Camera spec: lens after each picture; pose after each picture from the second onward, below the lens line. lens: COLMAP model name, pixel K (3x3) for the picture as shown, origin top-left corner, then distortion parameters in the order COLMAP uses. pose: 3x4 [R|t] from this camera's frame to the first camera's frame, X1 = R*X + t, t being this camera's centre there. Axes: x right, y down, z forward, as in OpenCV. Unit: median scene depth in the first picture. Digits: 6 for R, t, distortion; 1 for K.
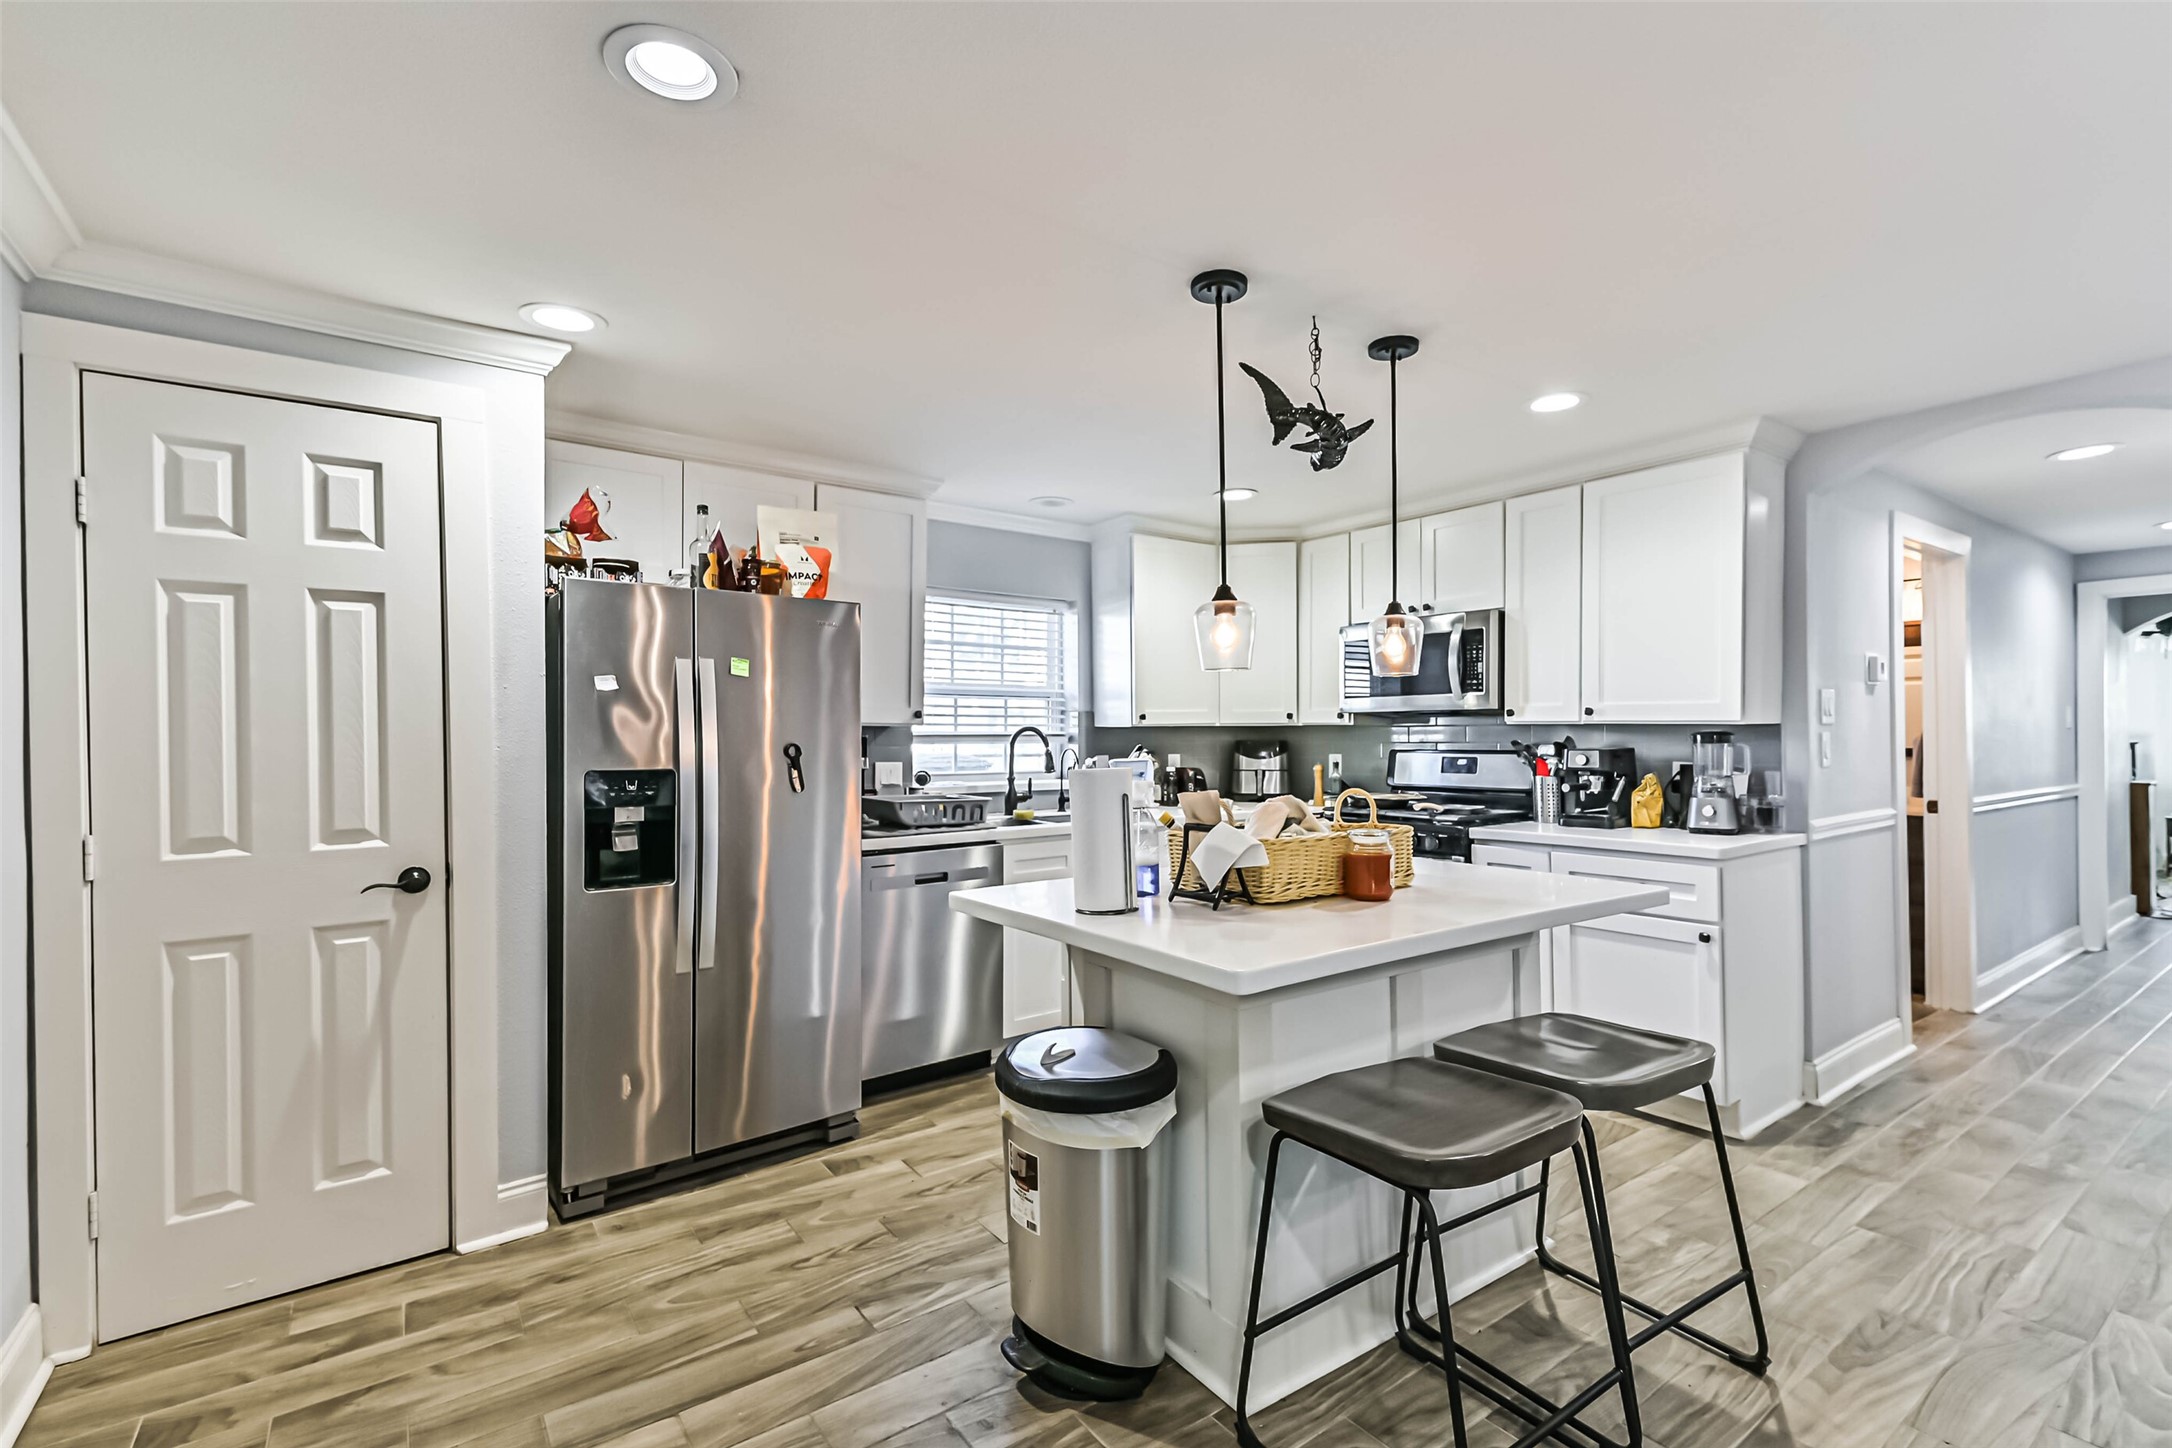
lens RADIAL K [[986.4, 0, 1073.6], [0, 986.4, 727.2], [0, 0, 1]] dist [0.004685, 0.000141]
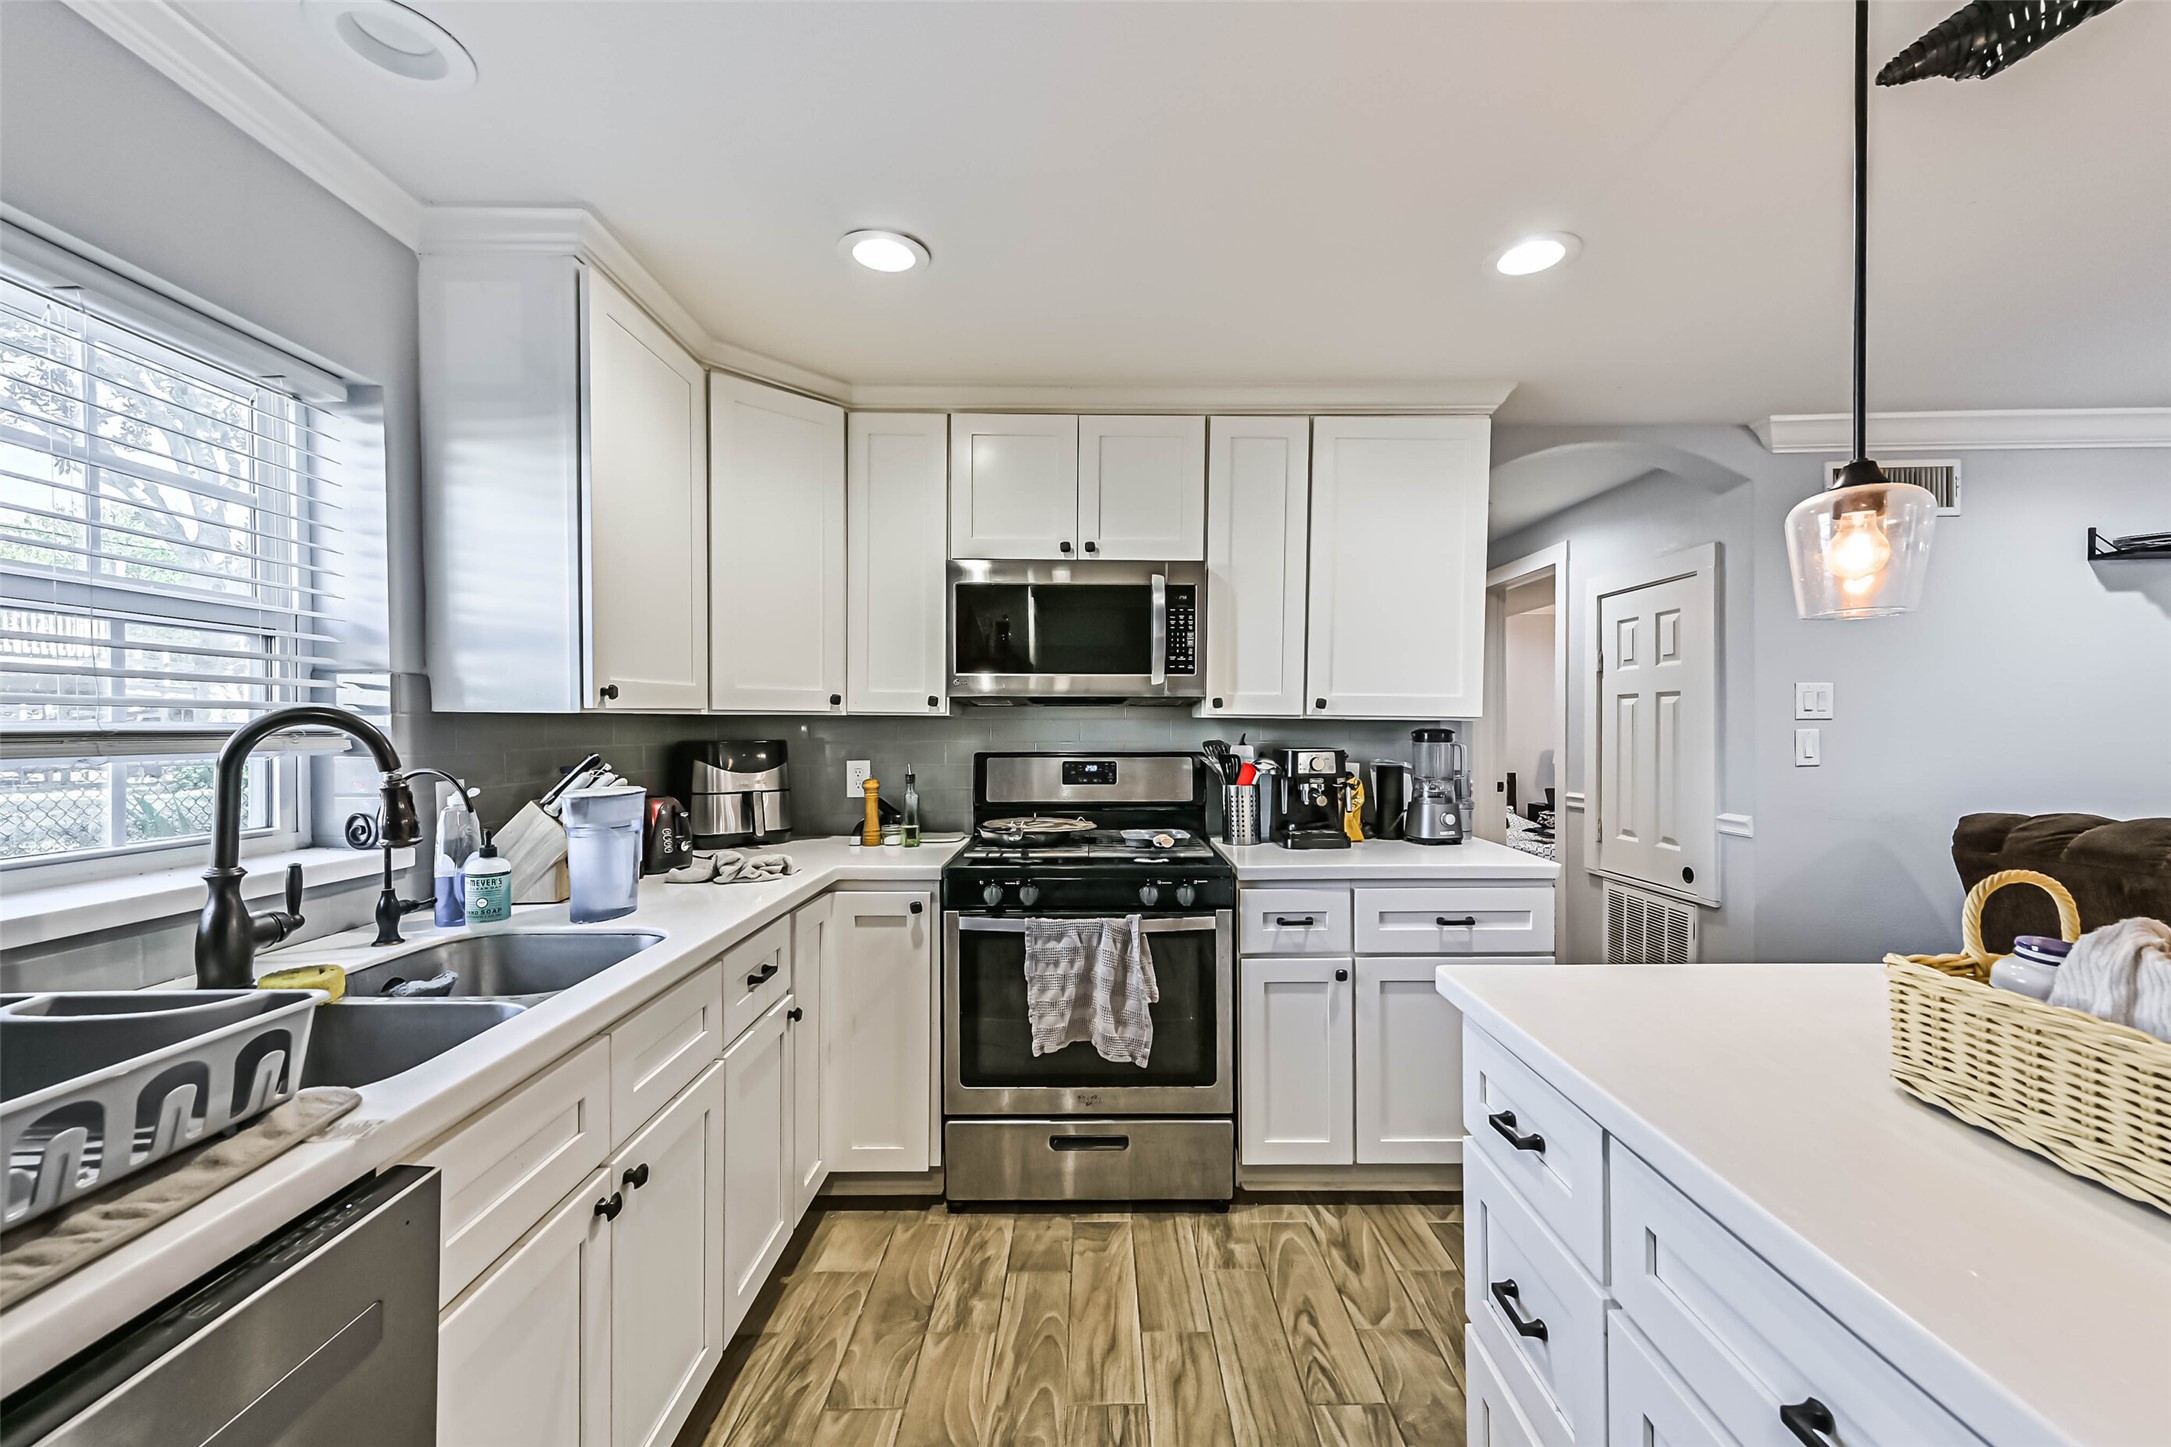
lens RADIAL K [[858.3, 0, 1092.7], [0, 858.3, 745.0], [0, 0, 1]] dist [0.000026, 0.000263]
pose [[0.563536, -0.013143, 0.825987, -0.127021], [-0.007906, 0.999742, 0.021301, 0.003736], [-0.826054, -0.018534, 0.563286, 0.609602]]
